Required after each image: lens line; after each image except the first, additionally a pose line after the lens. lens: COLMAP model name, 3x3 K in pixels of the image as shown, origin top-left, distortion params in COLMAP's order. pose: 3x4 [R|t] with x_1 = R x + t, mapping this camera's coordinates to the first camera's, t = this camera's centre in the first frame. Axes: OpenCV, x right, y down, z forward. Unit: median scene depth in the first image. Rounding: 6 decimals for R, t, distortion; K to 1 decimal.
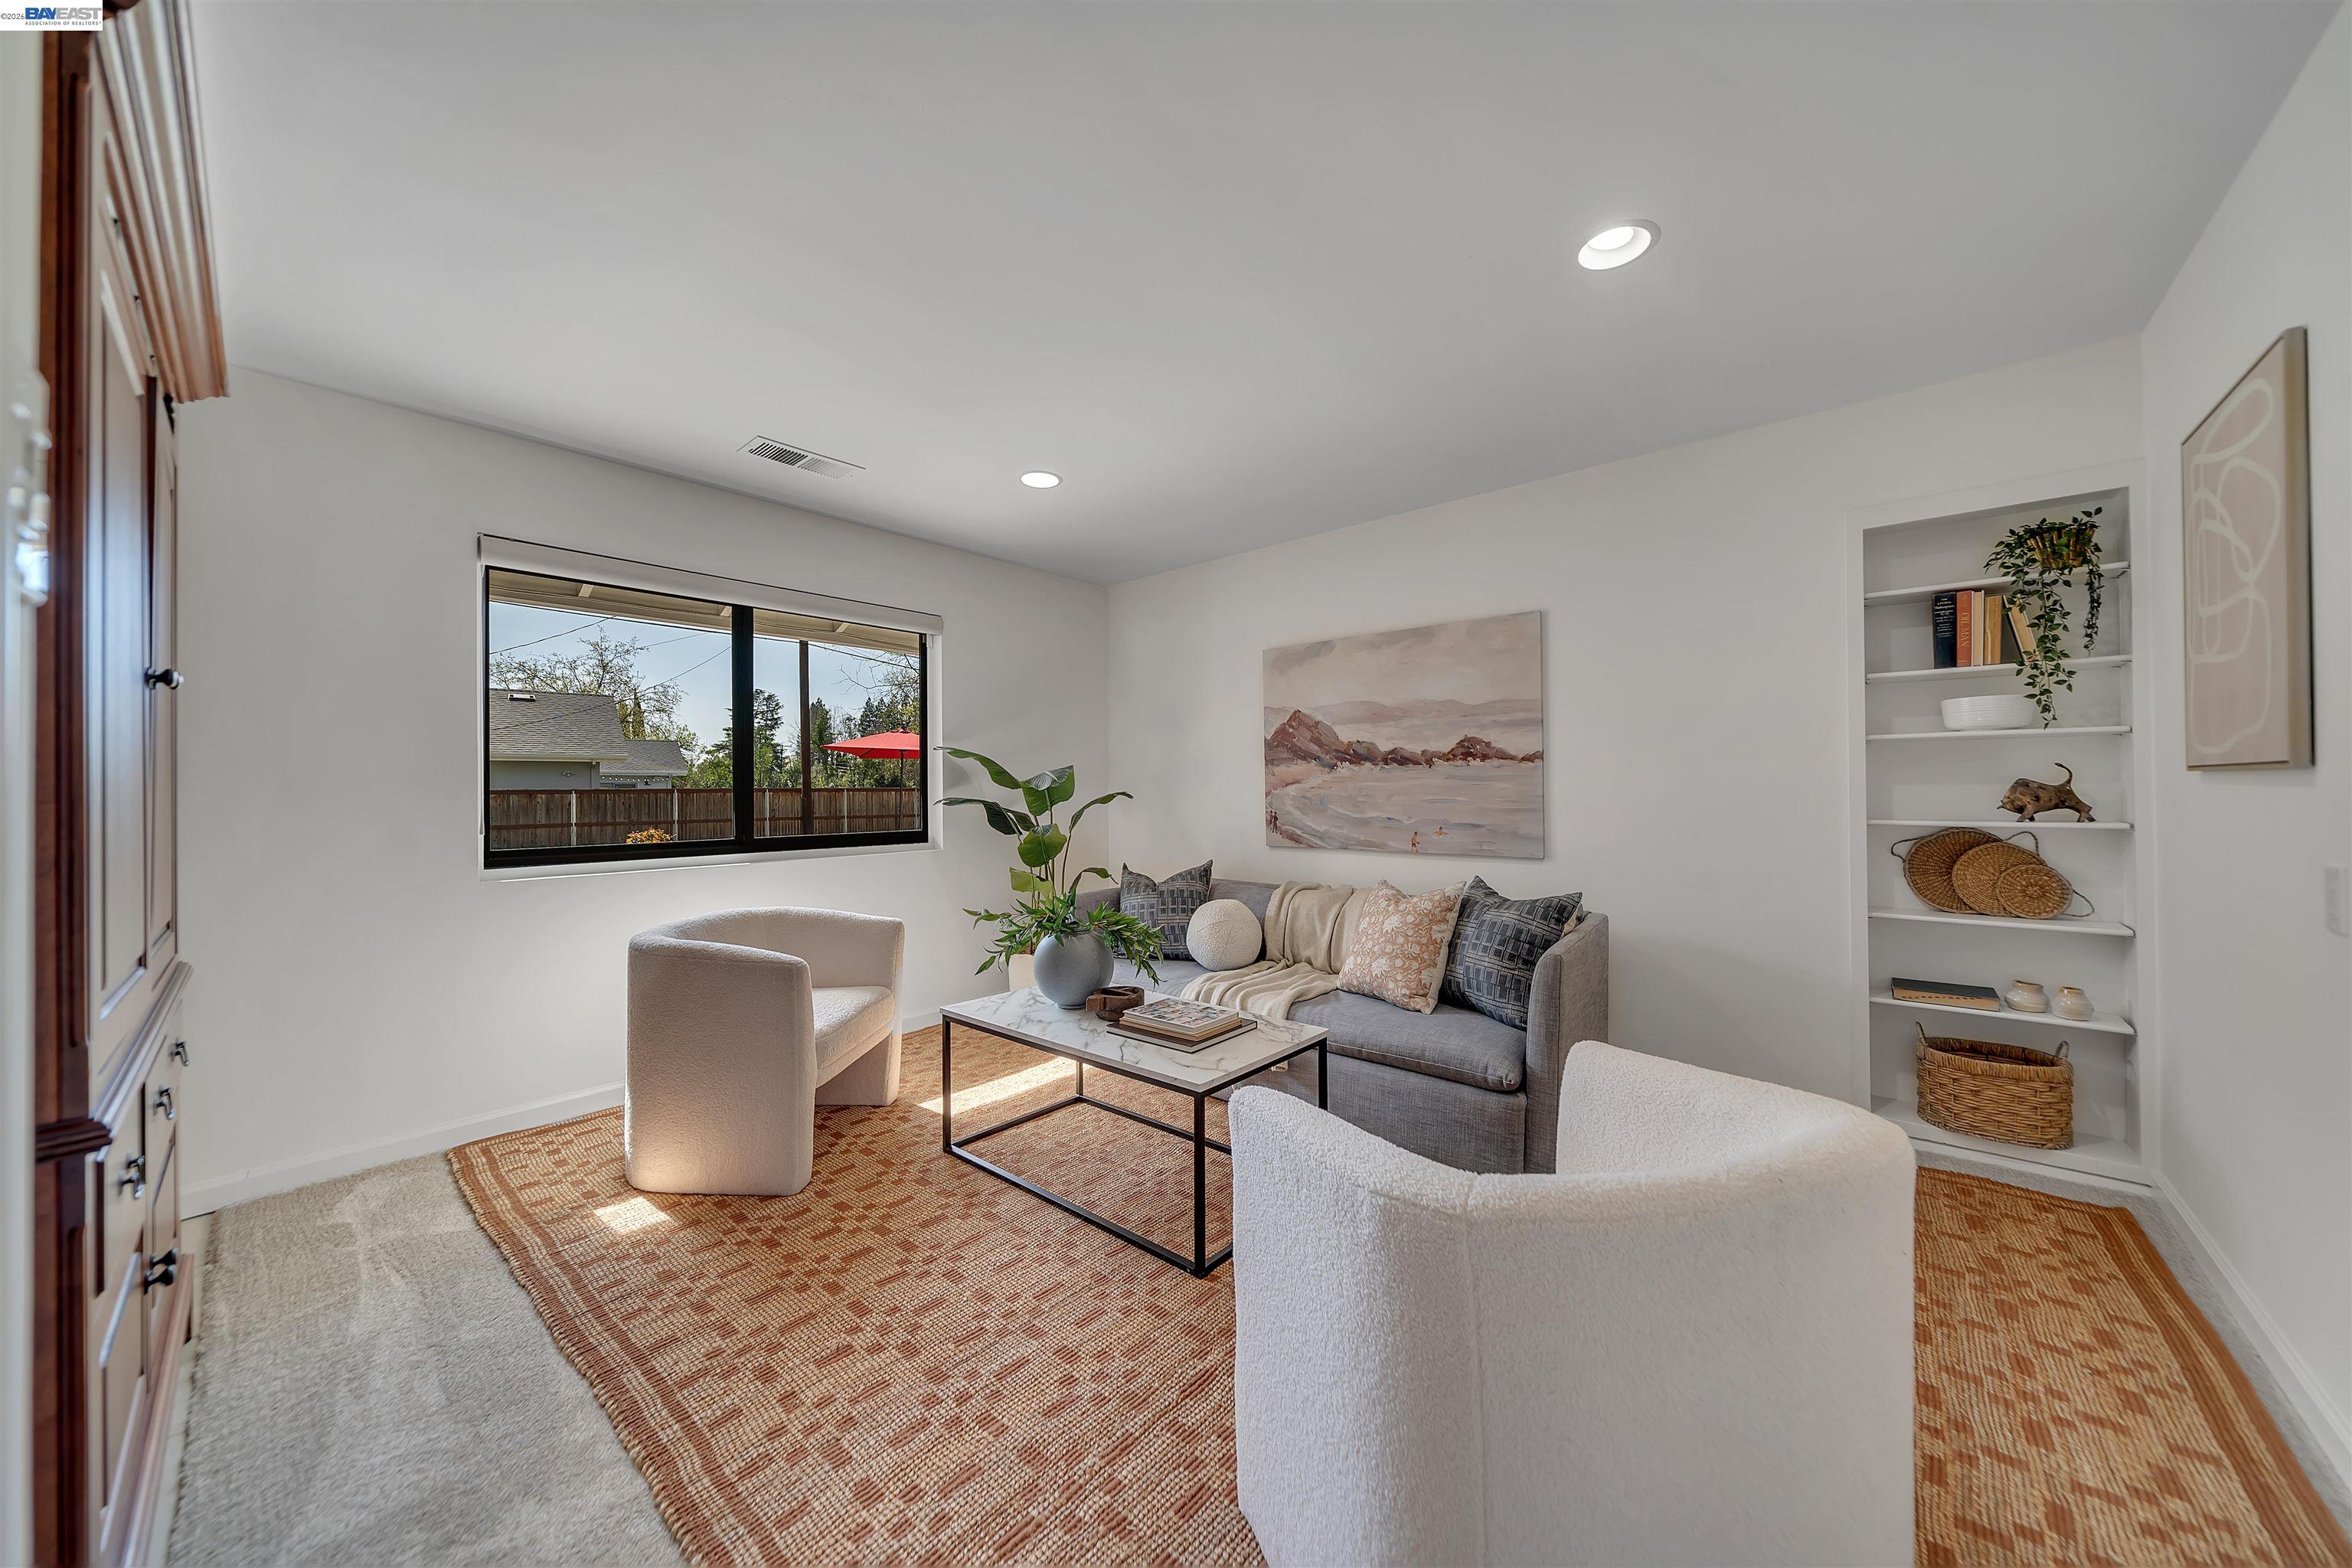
lens RADIAL K [[814.5, 0, 1172.4], [0, 814.5, 790.7], [0, 0, 1]] dist [-0.010937, -0.000124]
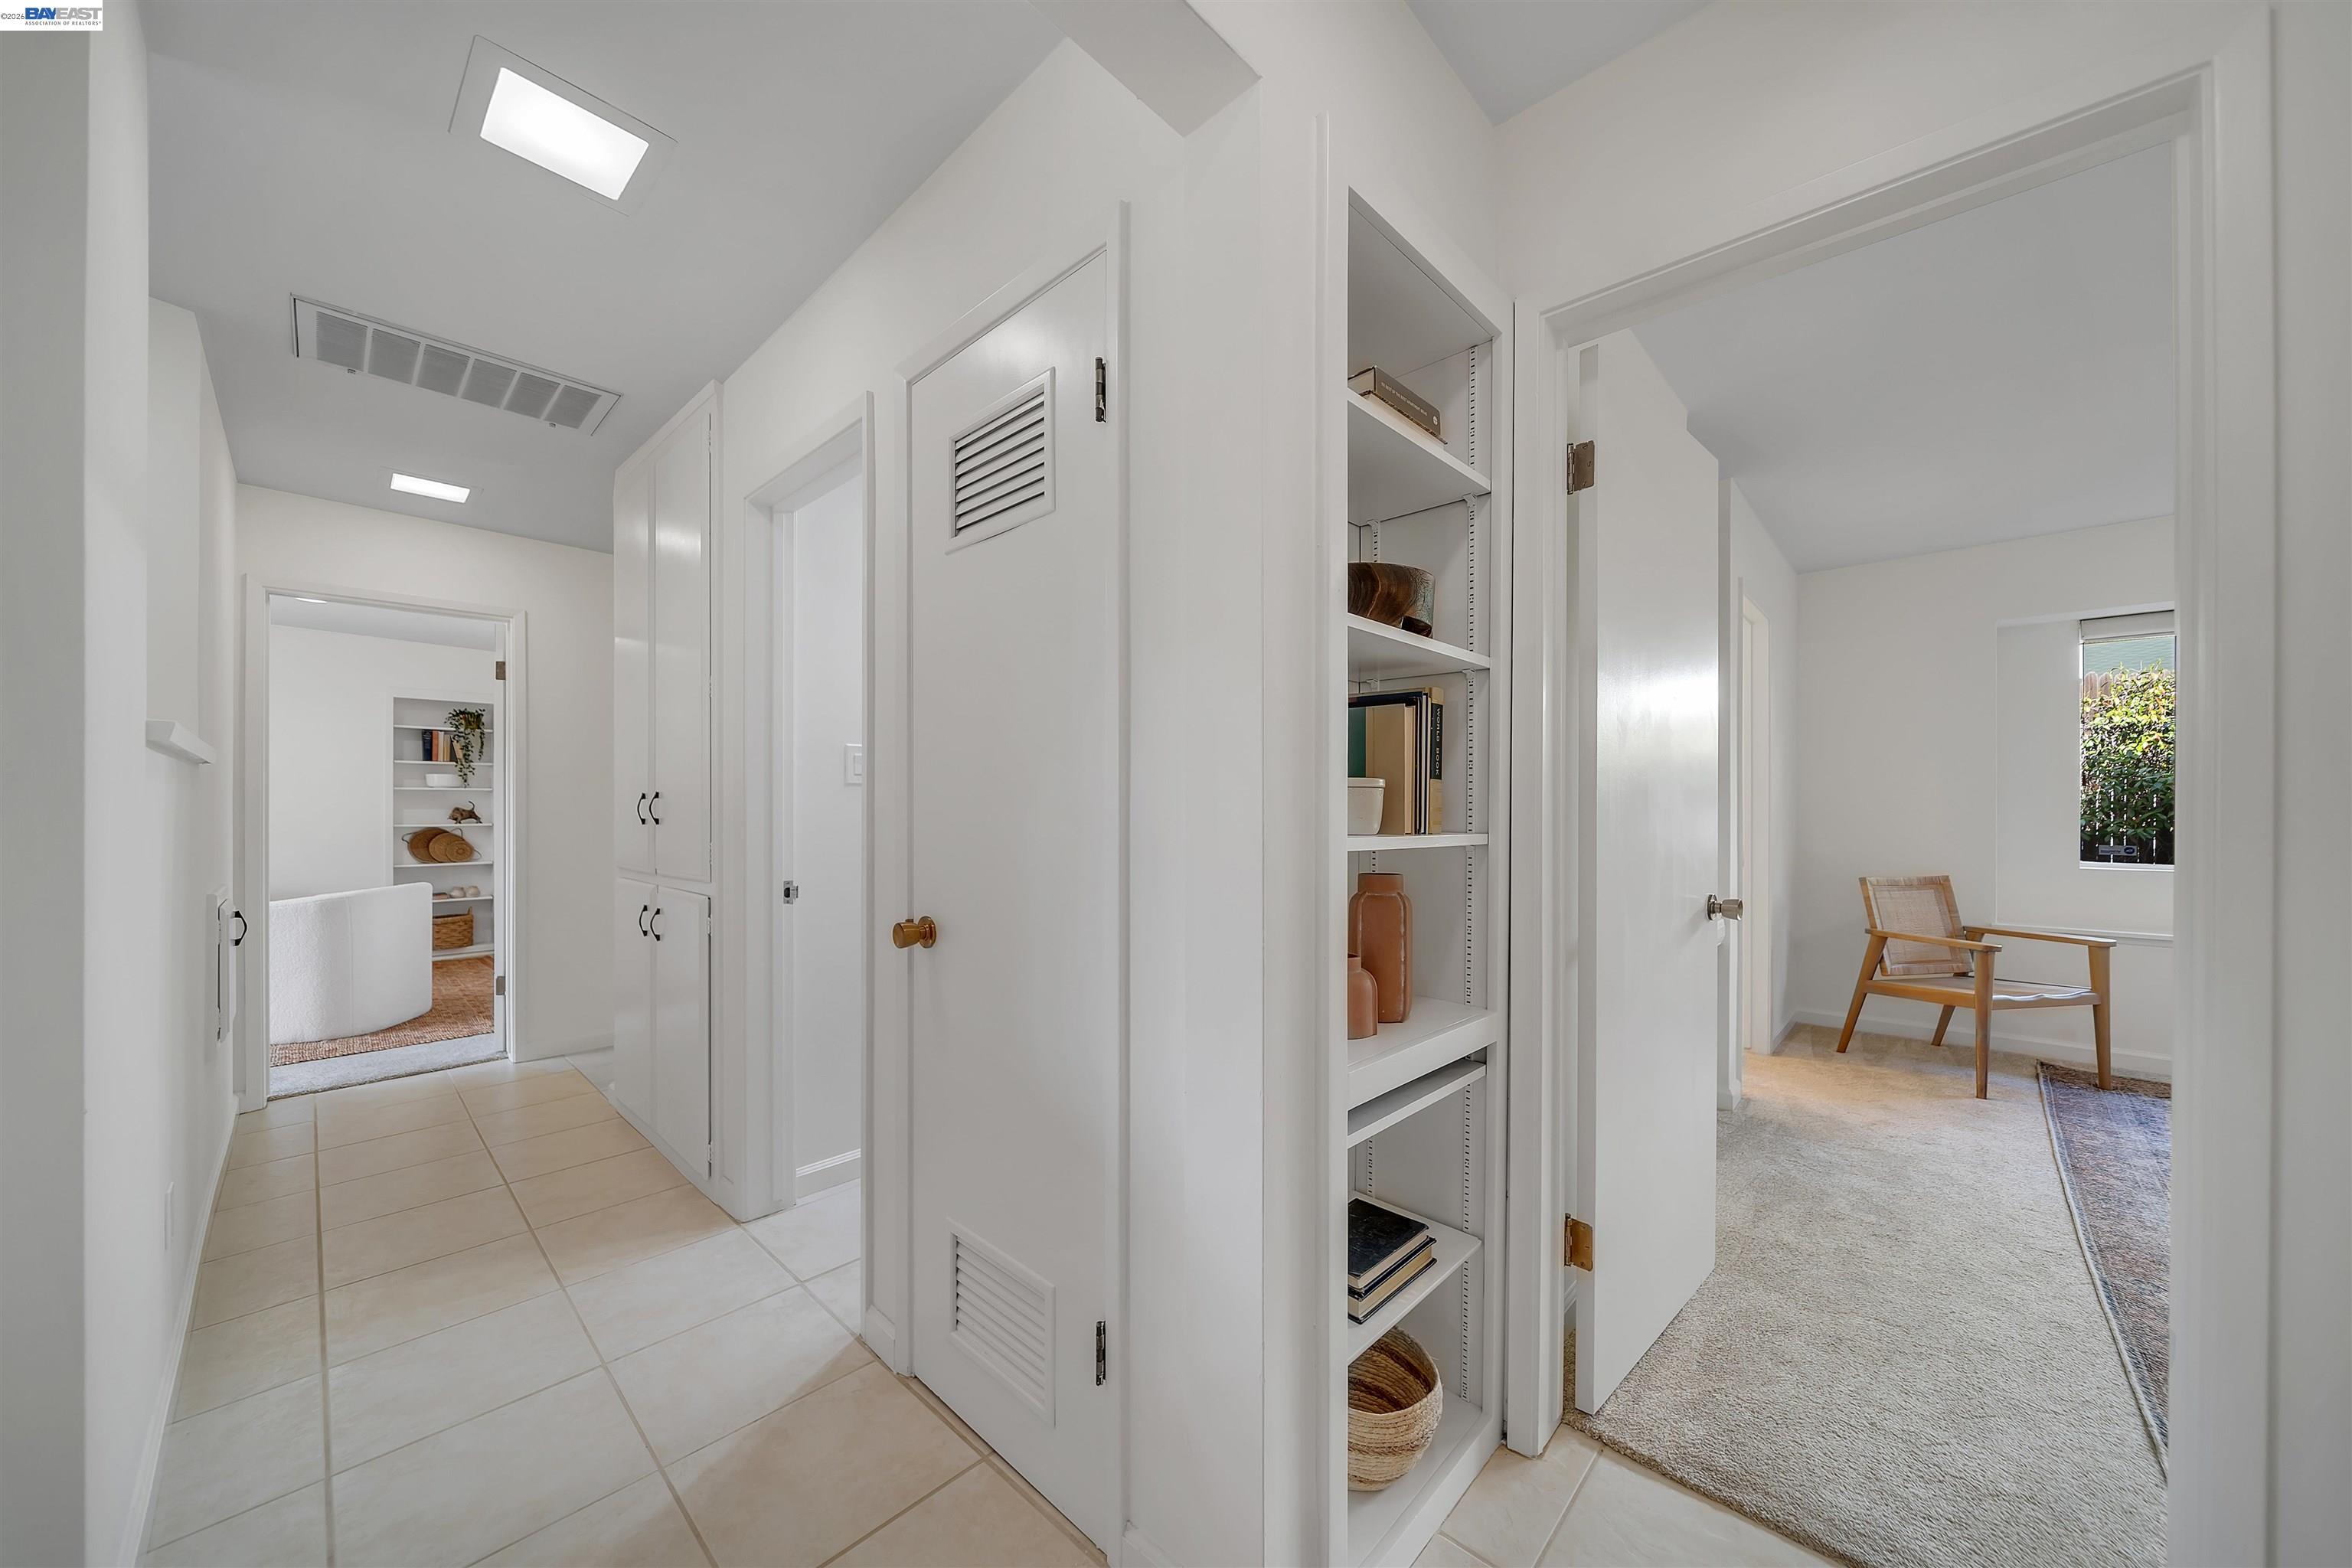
lens RADIAL K [[814.5, 0, 1177.2], [0, 814.5, 802.3], [0, 0, 1]] dist [-0.010937, -0.000124]
pose [[0.034363, 0.008327, 0.999375, -1.432634], [-0.004302, 0.999957, -0.008184, -0.019327], [-0.999400, -0.004018, 0.034397, -1.379775]]
